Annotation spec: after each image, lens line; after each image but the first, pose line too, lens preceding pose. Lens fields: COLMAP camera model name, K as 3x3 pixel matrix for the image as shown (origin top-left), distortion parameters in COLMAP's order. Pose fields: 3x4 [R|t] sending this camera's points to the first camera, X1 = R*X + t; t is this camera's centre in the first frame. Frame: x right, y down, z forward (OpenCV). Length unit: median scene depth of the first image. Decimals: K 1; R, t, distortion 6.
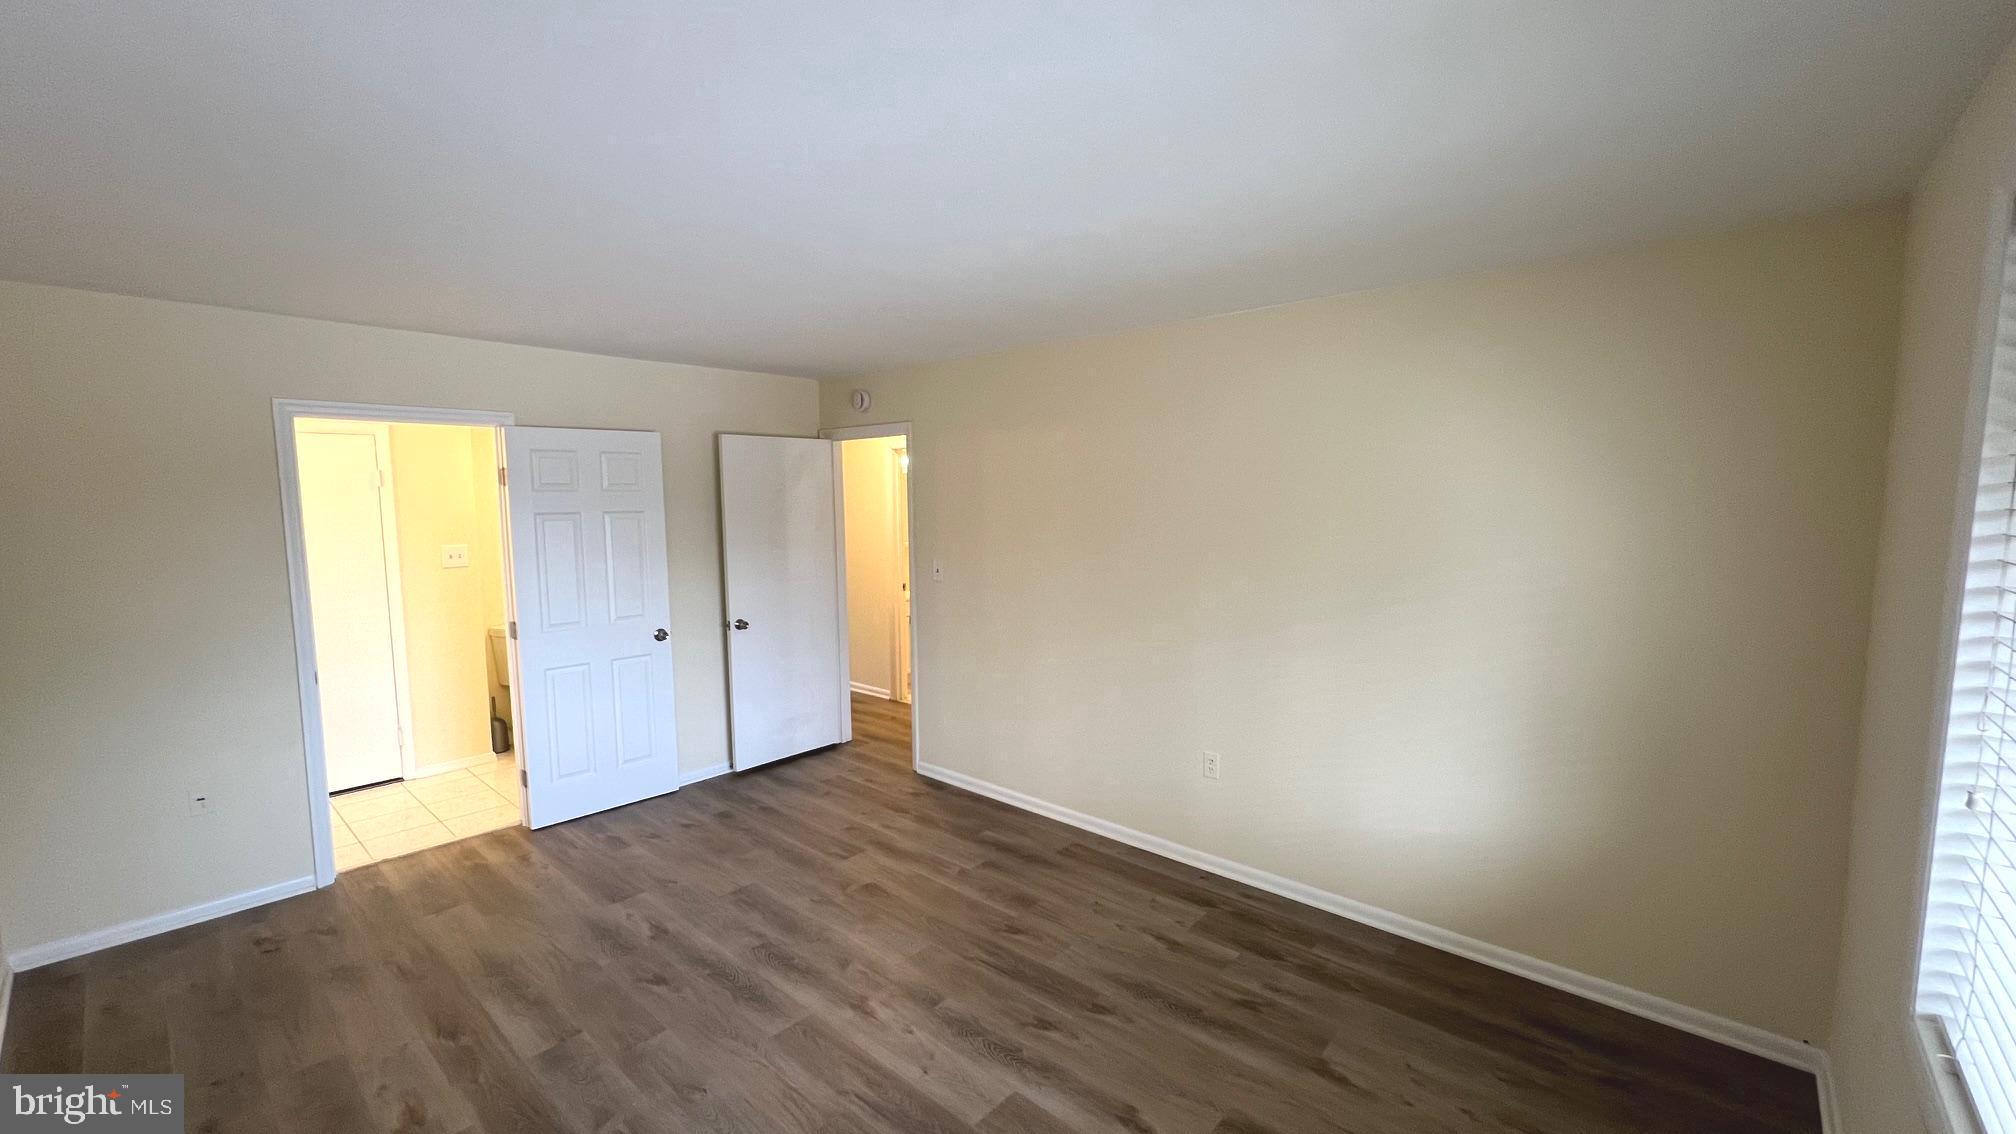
lens RADIAL K [[803.8, 0, 1008.0], [0, 803.8, 568.8], [0, 0, 1]] dist [-0.020061, -0.000013]
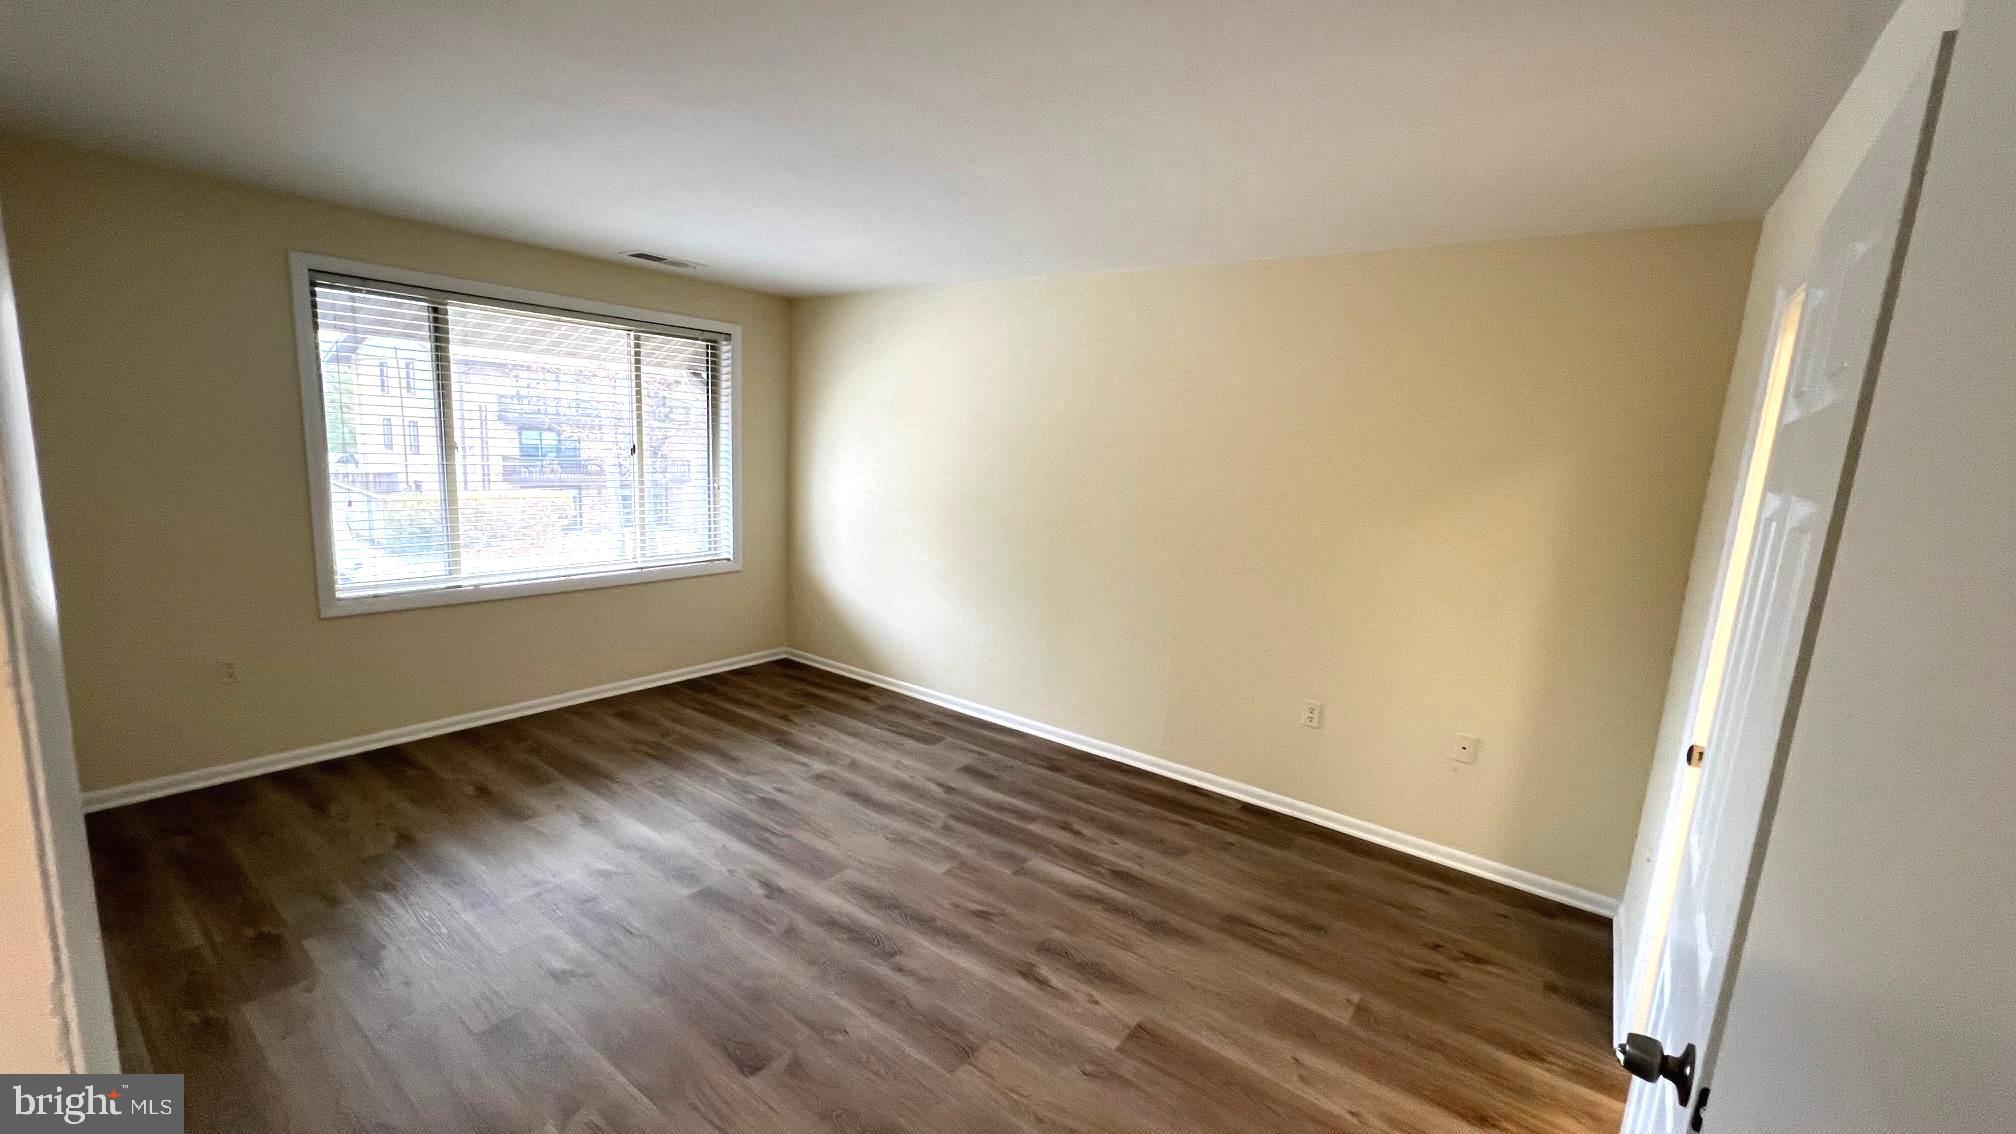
lens RADIAL K [[803.8, 0, 1007.6], [0, 803.8, 577.9], [0, 0, 1]] dist [-0.020061, -0.000013]
pose [[-0.994932, -0.042276, -0.091229, -0.348265], [-0.064739, 0.963569, 0.259508, -0.135539], [0.076935, 0.264099, -0.961422, 1.772513]]
